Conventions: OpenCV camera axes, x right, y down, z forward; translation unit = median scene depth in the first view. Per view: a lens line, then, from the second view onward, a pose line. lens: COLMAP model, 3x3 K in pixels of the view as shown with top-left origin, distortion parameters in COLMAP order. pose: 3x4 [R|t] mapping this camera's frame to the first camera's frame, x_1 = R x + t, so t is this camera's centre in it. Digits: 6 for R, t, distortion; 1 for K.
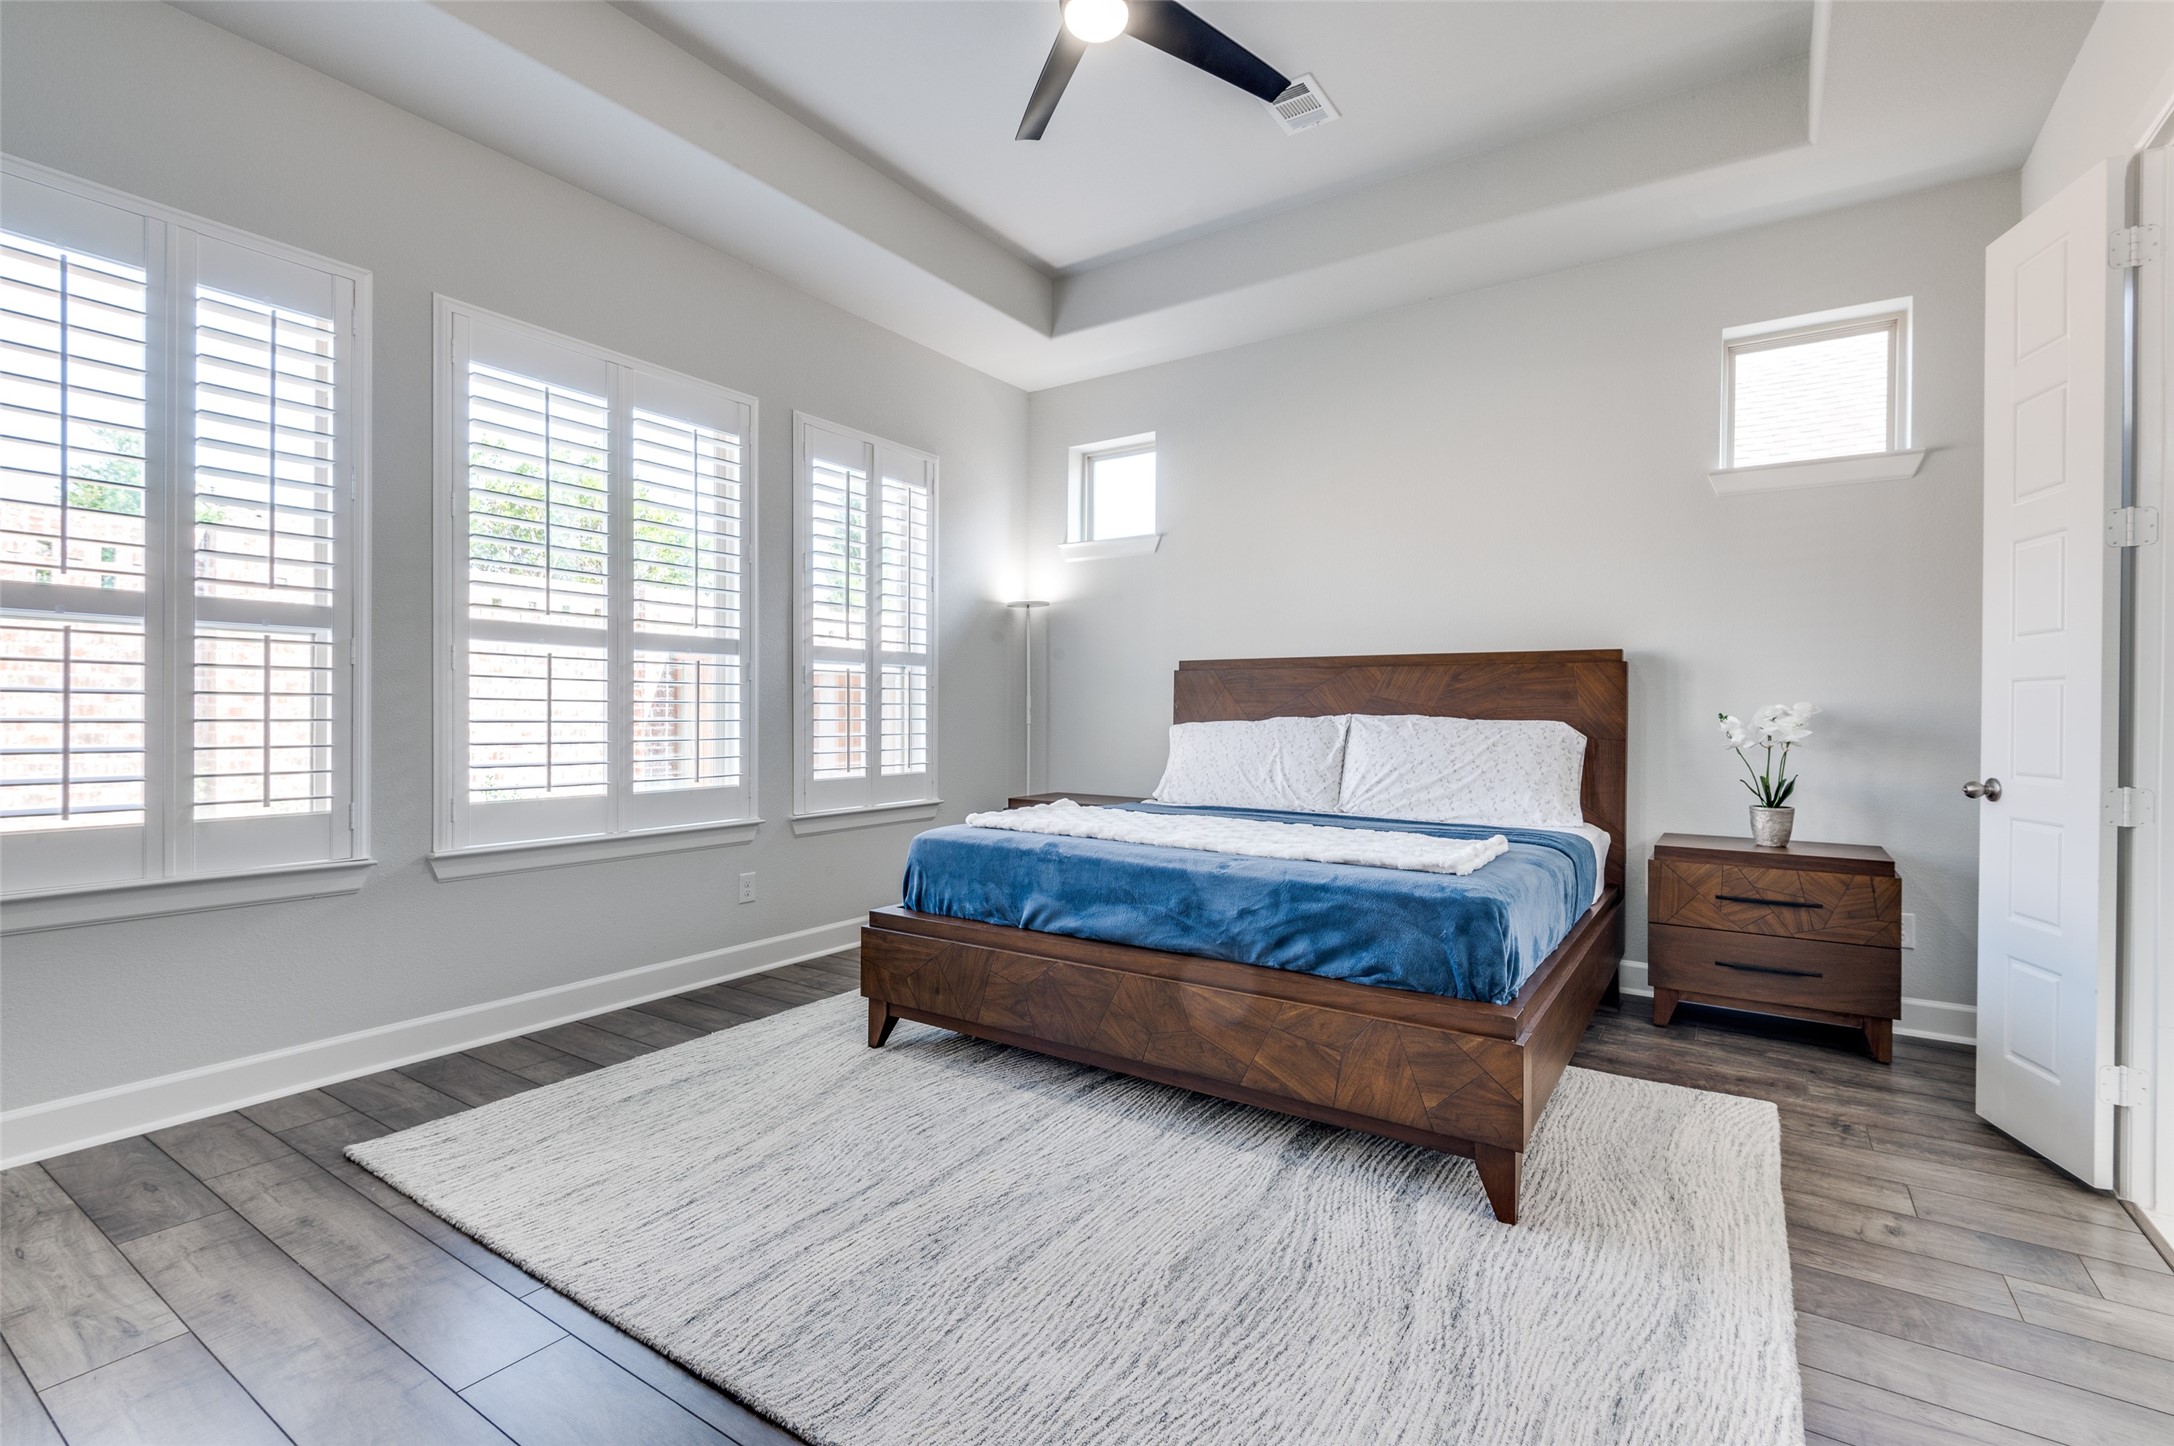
lens RADIAL K [[973.2, 0, 1074.4], [0, 973.2, 723.2], [0, 0, 1]] dist [0.019609, -0.004324]
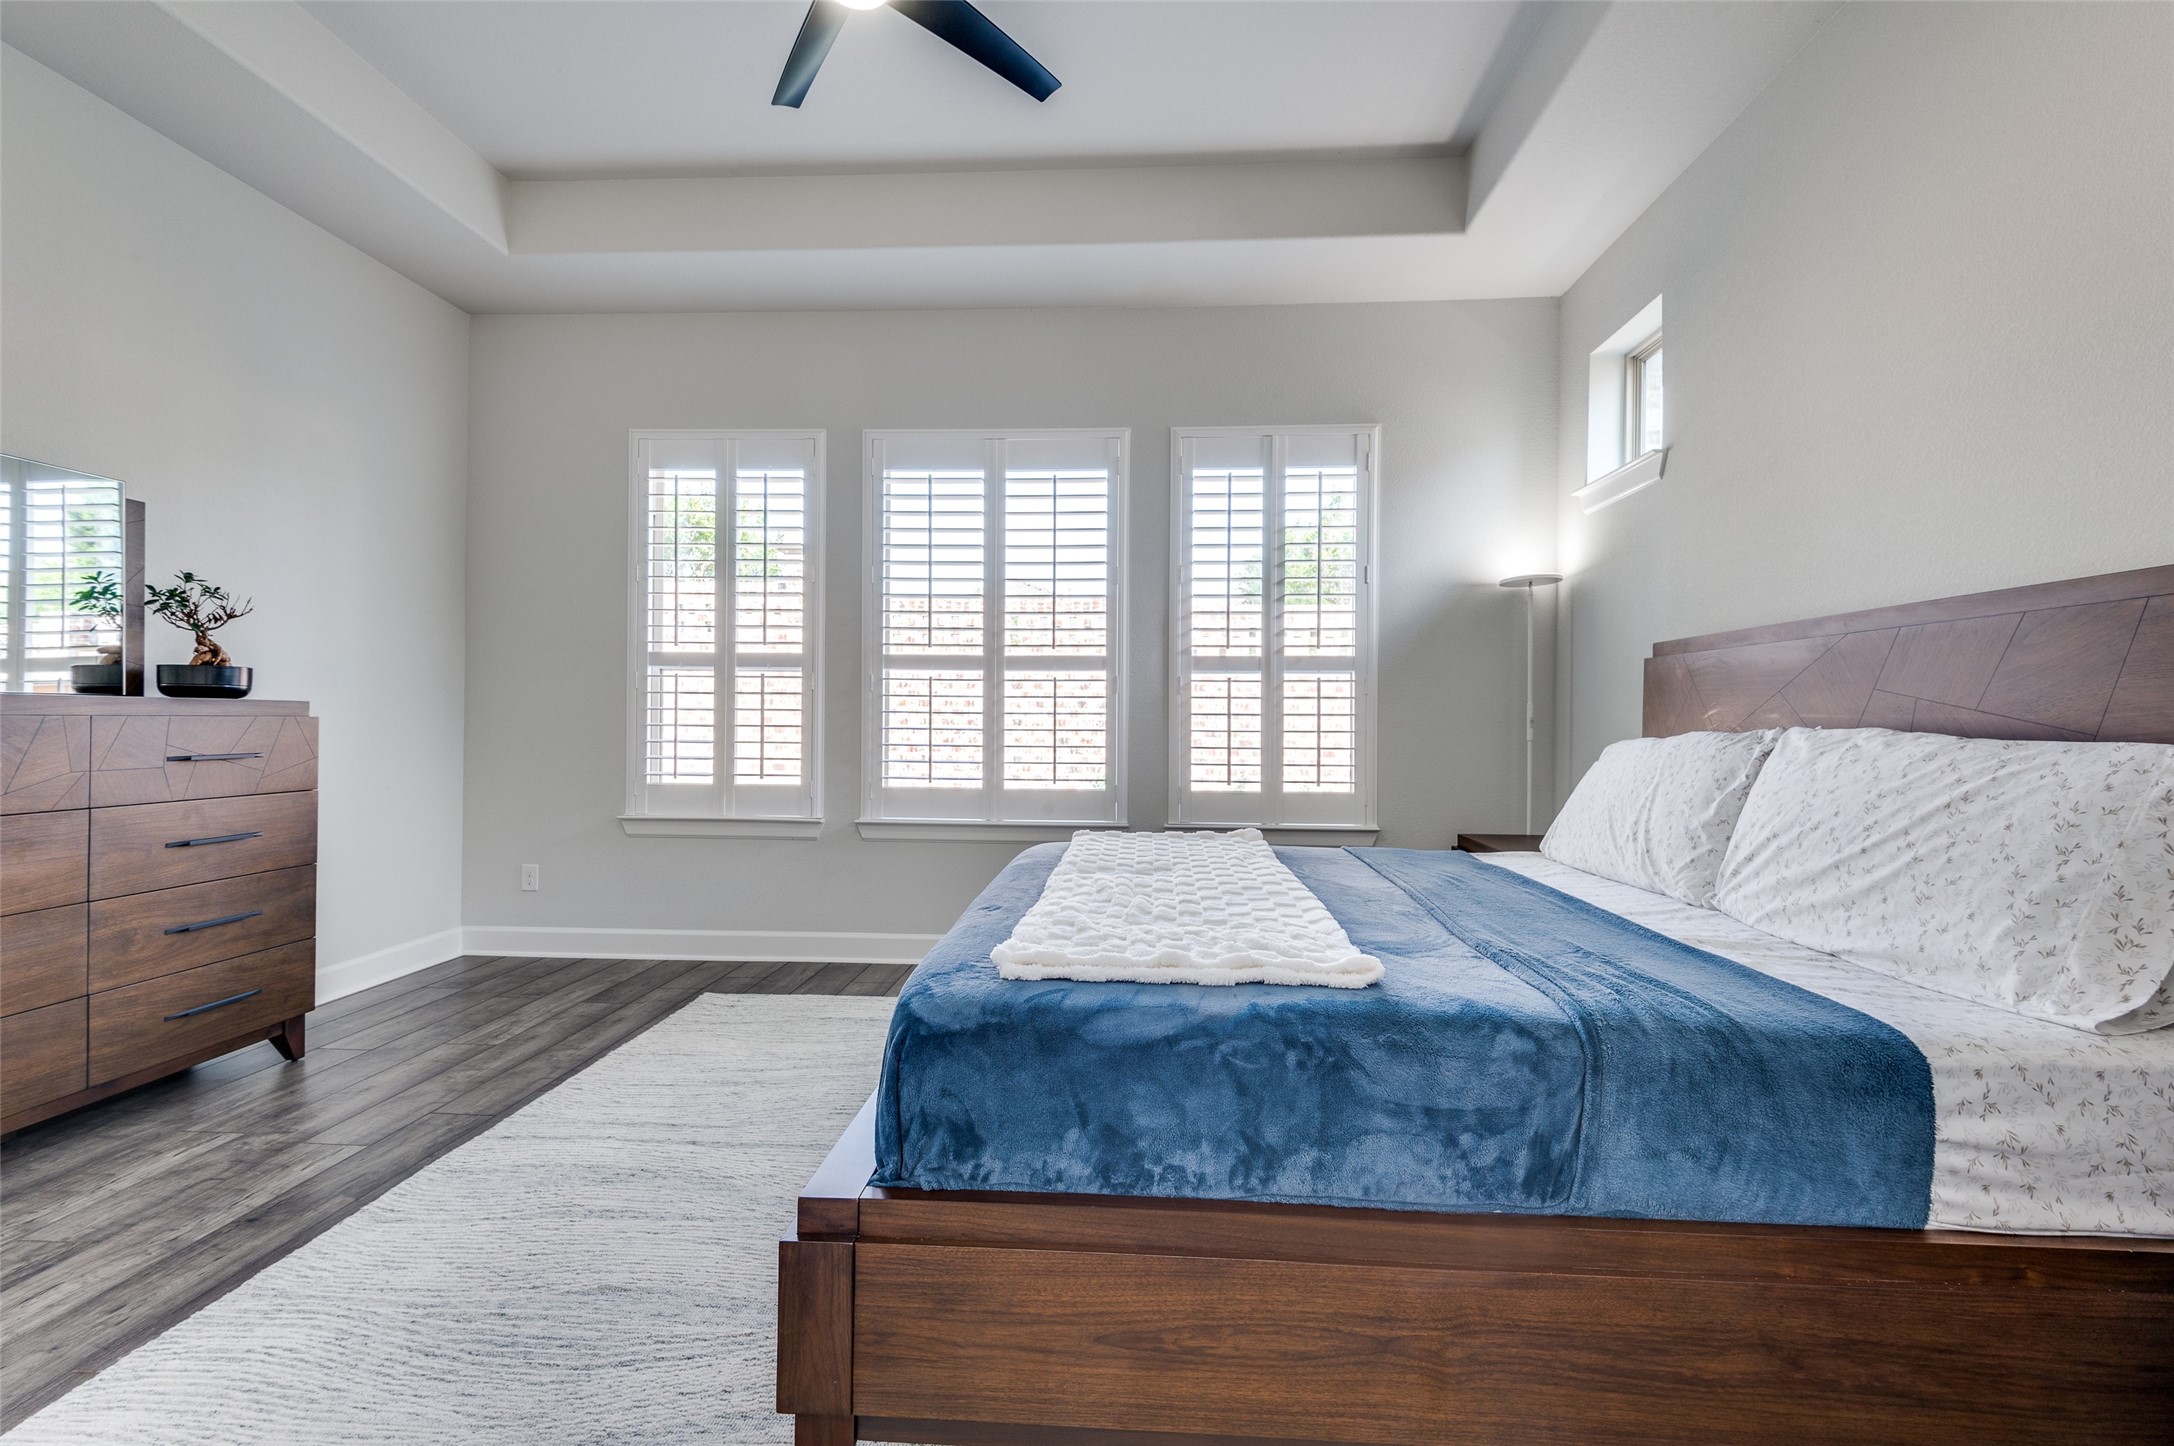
lens RADIAL K [[973.2, 0, 1103.7], [0, 973.2, 718.8], [0, 0, 1]] dist [0.019609, -0.004324]
pose [[0.516484, -0.003469, -0.856290, 0.603527], [-0.013595, 0.999833, -0.012250, -0.002156], [0.856189, 0.017968, 0.516351, 0.457805]]
